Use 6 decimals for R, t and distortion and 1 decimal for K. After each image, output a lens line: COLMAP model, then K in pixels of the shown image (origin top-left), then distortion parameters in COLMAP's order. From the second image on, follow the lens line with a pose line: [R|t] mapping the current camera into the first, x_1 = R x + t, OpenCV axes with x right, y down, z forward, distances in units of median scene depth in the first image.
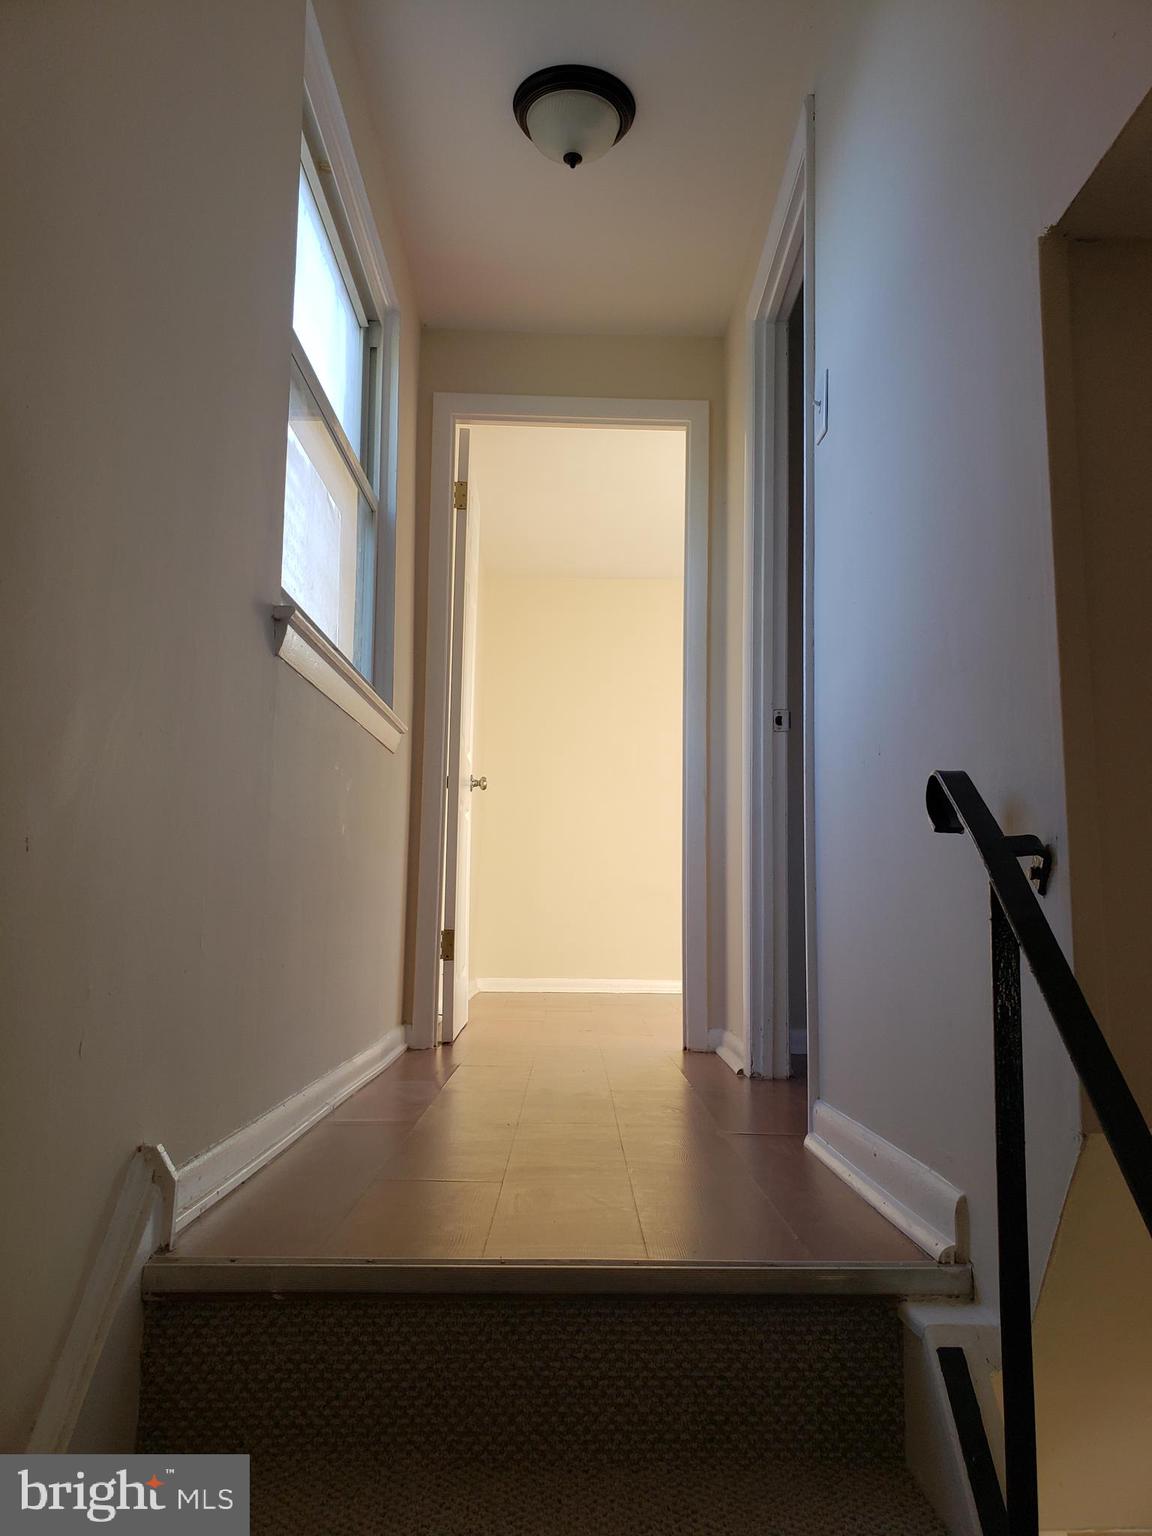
lens RADIAL K [[1235.8, 0, 579.1], [0, 1235.8, 768.8], [0, 0, 1]] dist [0.034768, 0.001439]
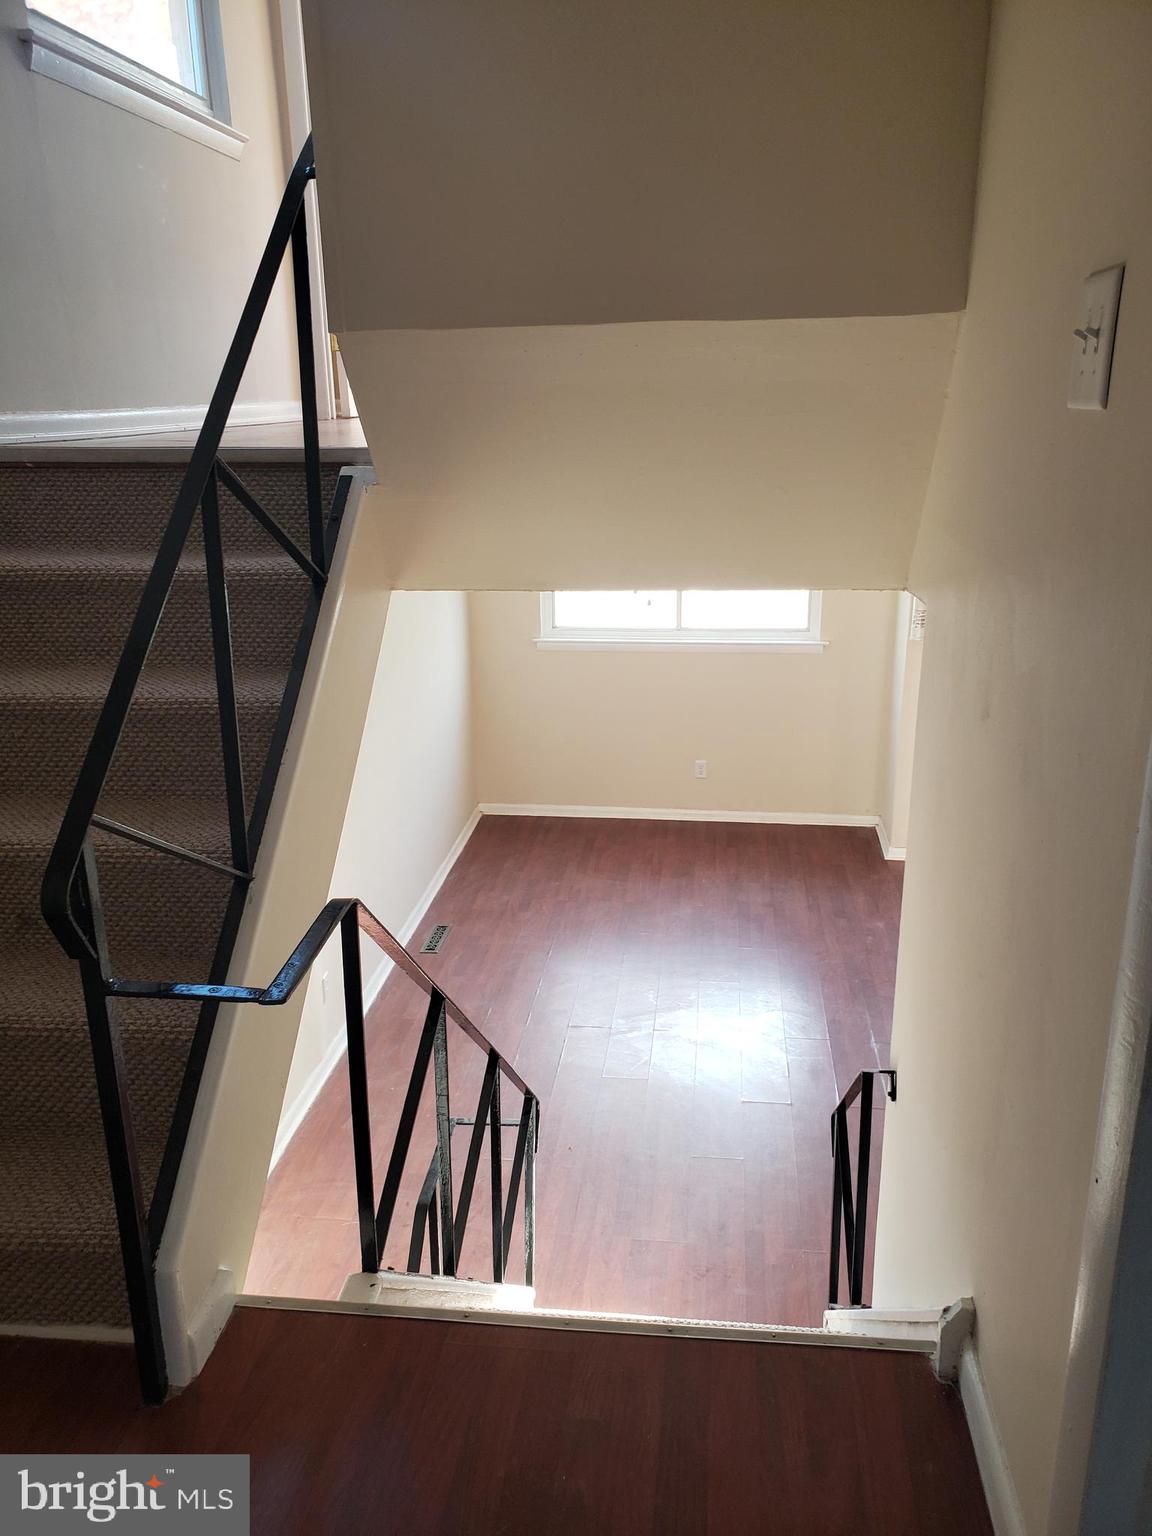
lens RADIAL K [[1235.8, 0, 576.7], [0, 1235.8, 769.8], [0, 0, 1]] dist [0.034768, 0.001439]
pose [[0.992014, 0.020330, -0.124483, 0.818815], [0.033239, 0.909906, 0.413480, 0.089795], [0.121673, -0.414315, 0.901964, -0.788869]]
